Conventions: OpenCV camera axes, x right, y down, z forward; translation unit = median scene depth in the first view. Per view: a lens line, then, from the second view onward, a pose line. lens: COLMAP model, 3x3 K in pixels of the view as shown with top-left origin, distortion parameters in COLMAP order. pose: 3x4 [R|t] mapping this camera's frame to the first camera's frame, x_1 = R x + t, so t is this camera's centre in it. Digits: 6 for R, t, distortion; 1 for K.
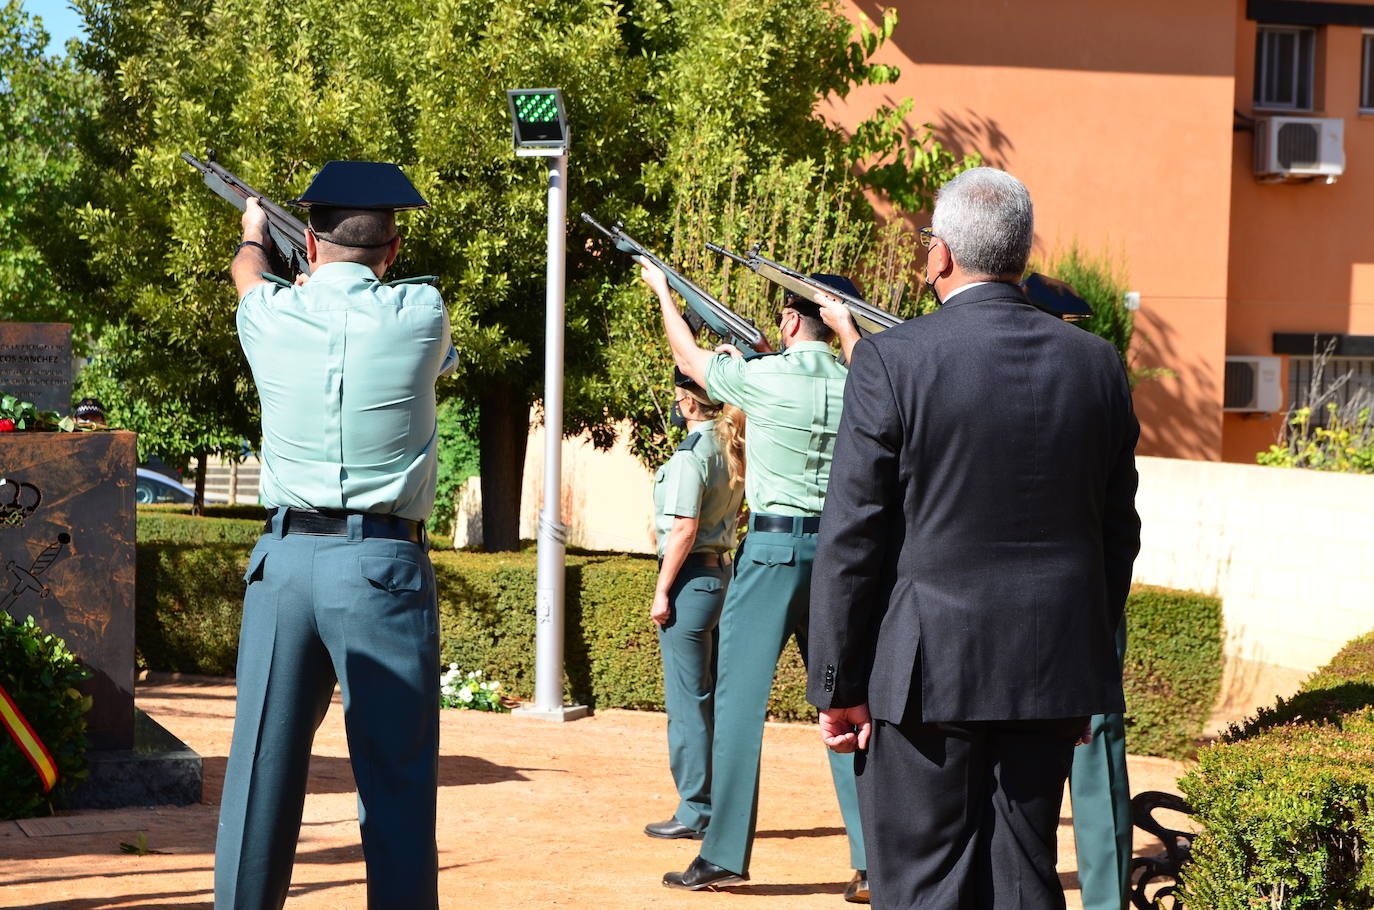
lens RADIAL K [[2667.8, 0, 685.0], [0, 2667.8, 455.4], [0, 0, 1]] dist [0.165411, 0.161581]
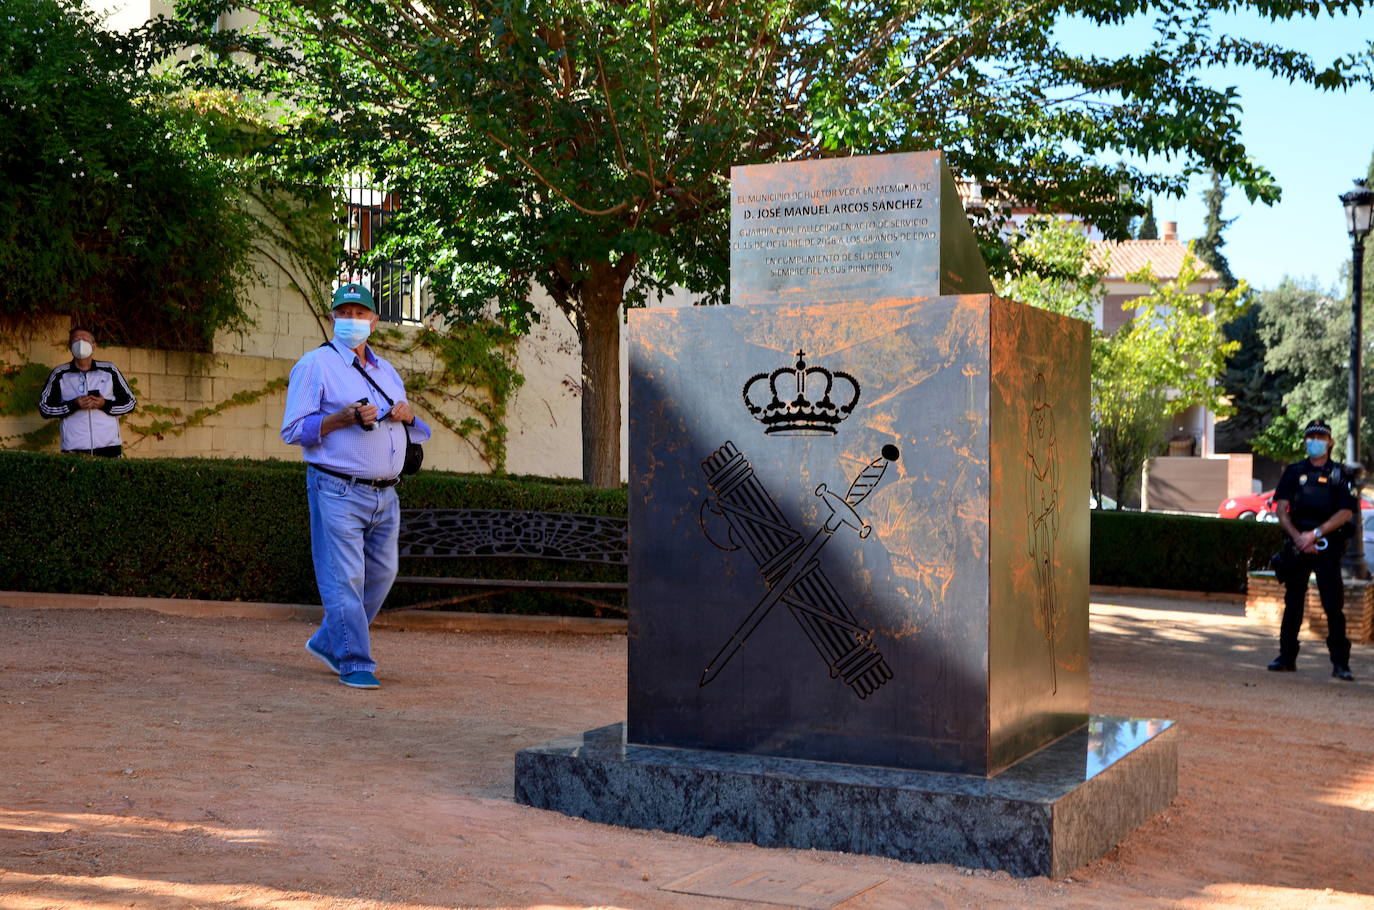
lens RADIAL K [[1738.6, 0, 686.9], [0, 1738.6, 468.4], [0, 0, 1]] dist [0.031658, 0.080803]
pose [[0.667396, -0.010356, -0.744631, 0.040345], [-0.024100, 0.999079, -0.035495, 0.032761], [0.744313, 0.041635, 0.666532, 0.422811]]
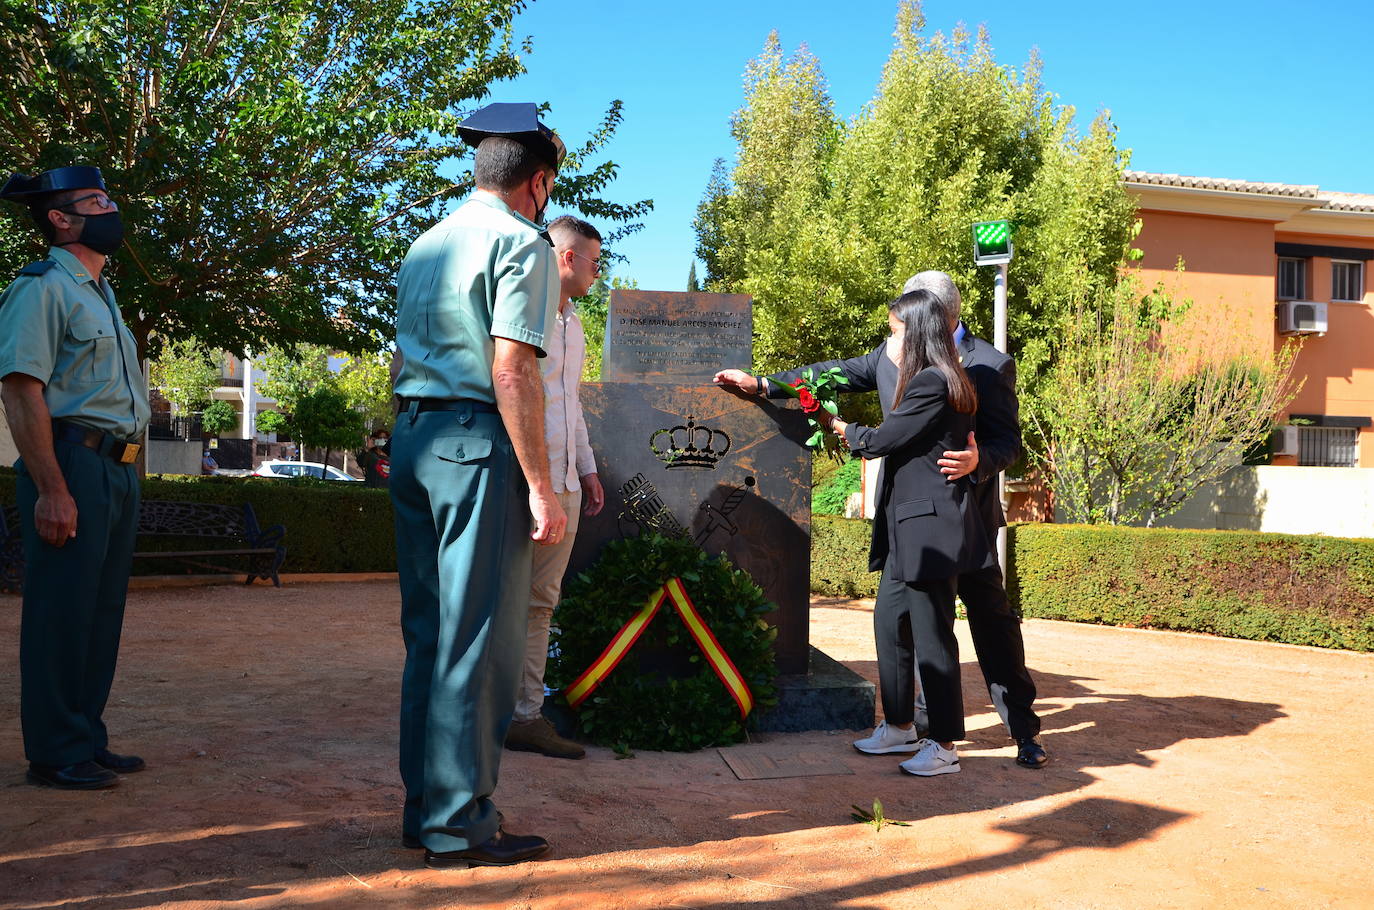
lens RADIAL K [[1017.4, 0, 679.4], [0, 1017.4, 461.2], [0, 0, 1]] dist [-0.132400, 0.113849]
pose [[0.979847, -0.001904, -0.199741, -0.111534], [-0.005158, 0.999380, -0.034830, 0.023513], [0.199683, 0.035158, 0.979230, 0.372973]]
